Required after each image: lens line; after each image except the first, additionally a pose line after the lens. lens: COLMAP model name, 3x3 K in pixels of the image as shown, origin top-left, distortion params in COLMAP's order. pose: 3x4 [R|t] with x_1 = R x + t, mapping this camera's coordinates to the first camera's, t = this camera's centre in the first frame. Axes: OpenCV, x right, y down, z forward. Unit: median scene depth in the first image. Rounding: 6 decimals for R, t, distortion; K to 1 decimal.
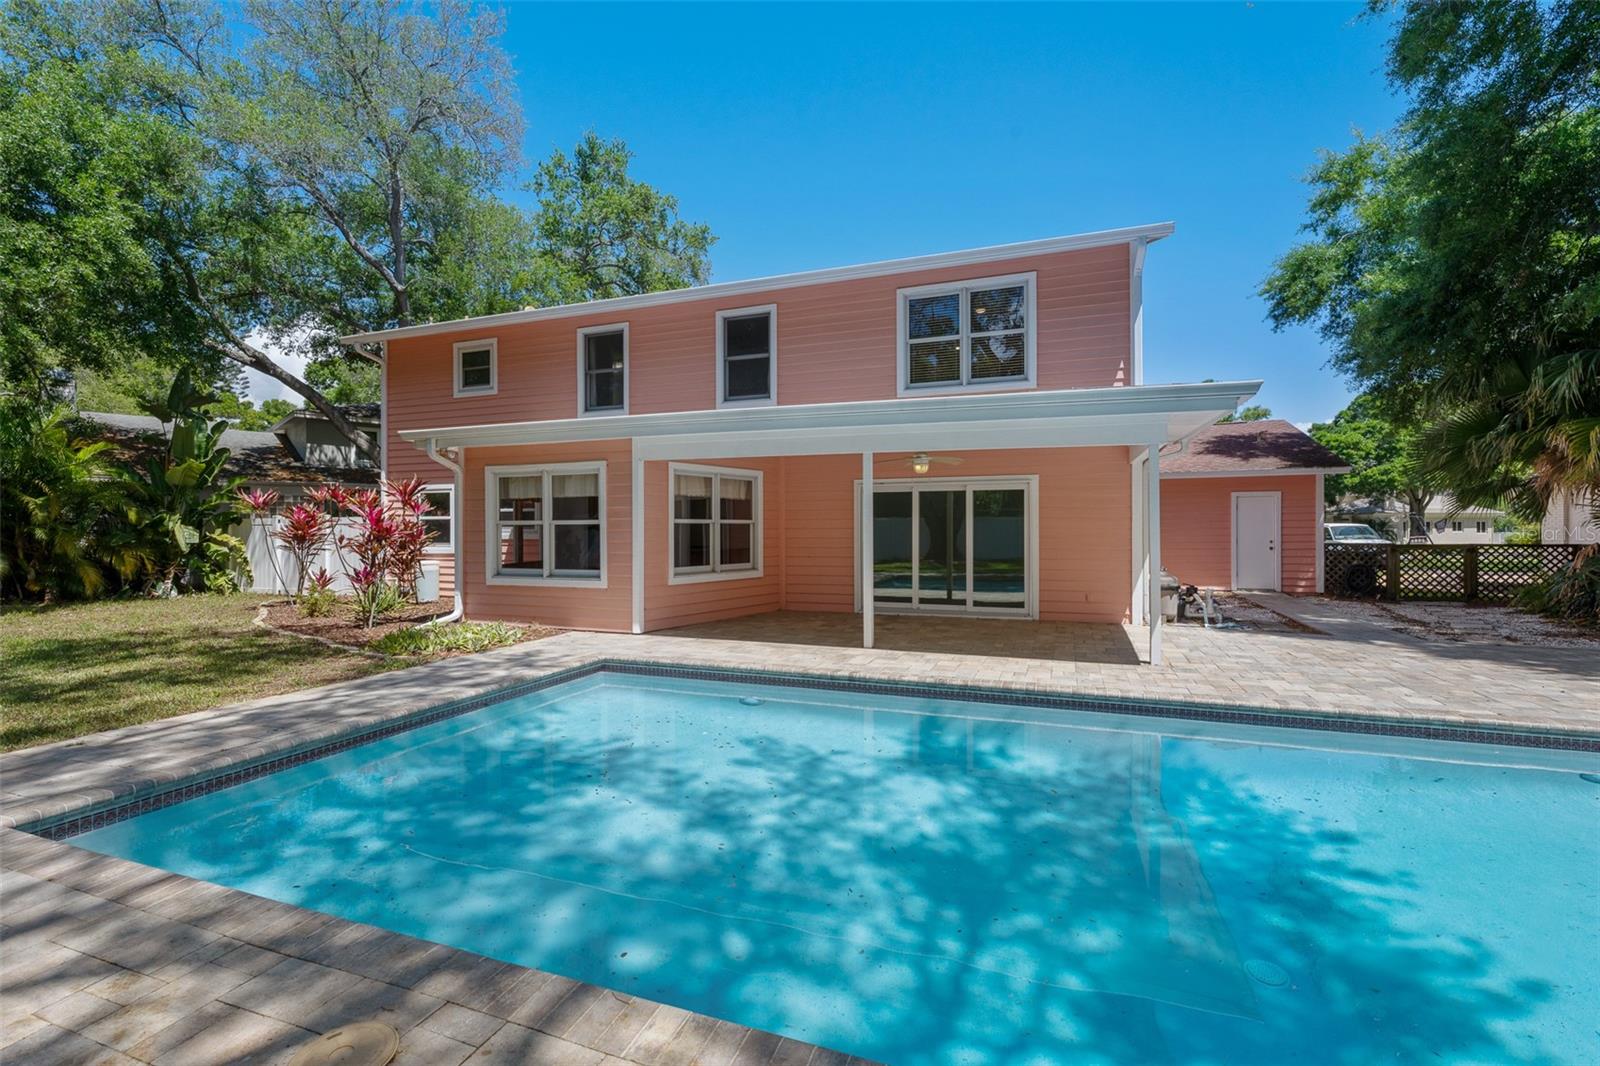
lens RADIAL K [[702.5, 0, 800.0], [0, 702.5, 533.0], [0, 0, 1]] dist [0.000060, -0.000002]
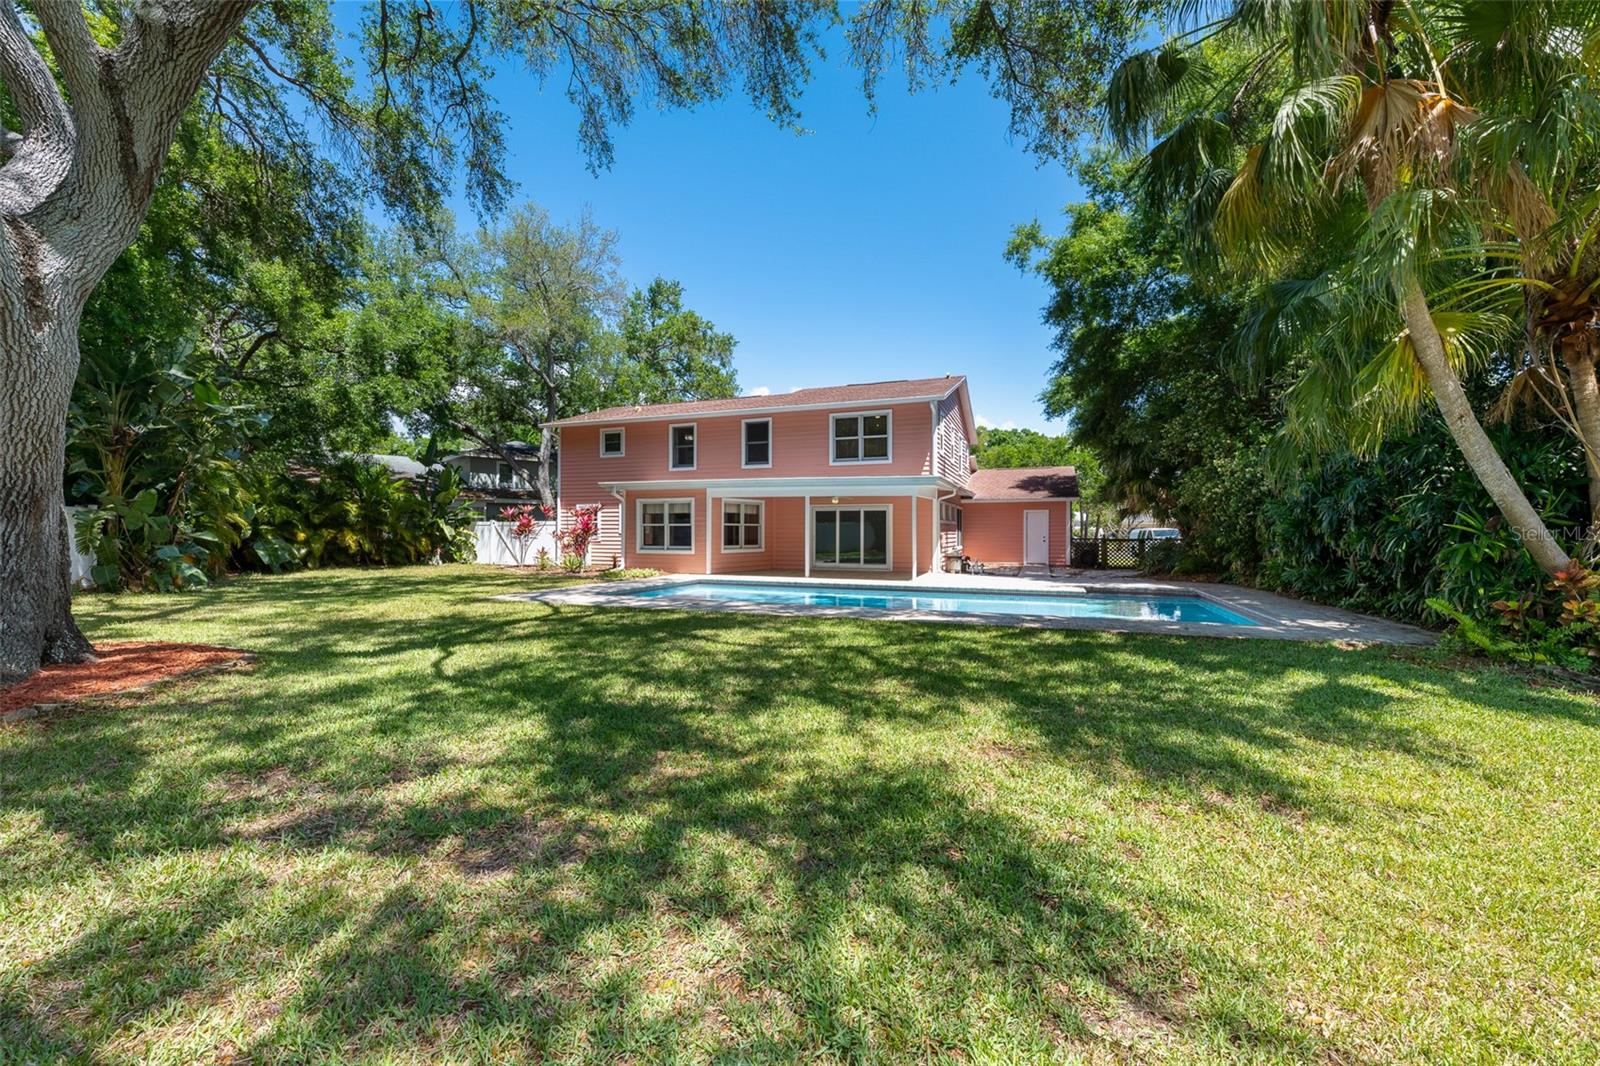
lens RADIAL K [[635.2, 0, 800.0], [0, 635.2, 533.0], [0, 0, 1]] dist [0.002489, 0.000032]
pose [[0.999977, 0.005292, -0.004178, 0.059605], [-0.005308, 0.999979, -0.003844, 0.014470], [0.004158, 0.003866, 0.999984, -0.869145]]
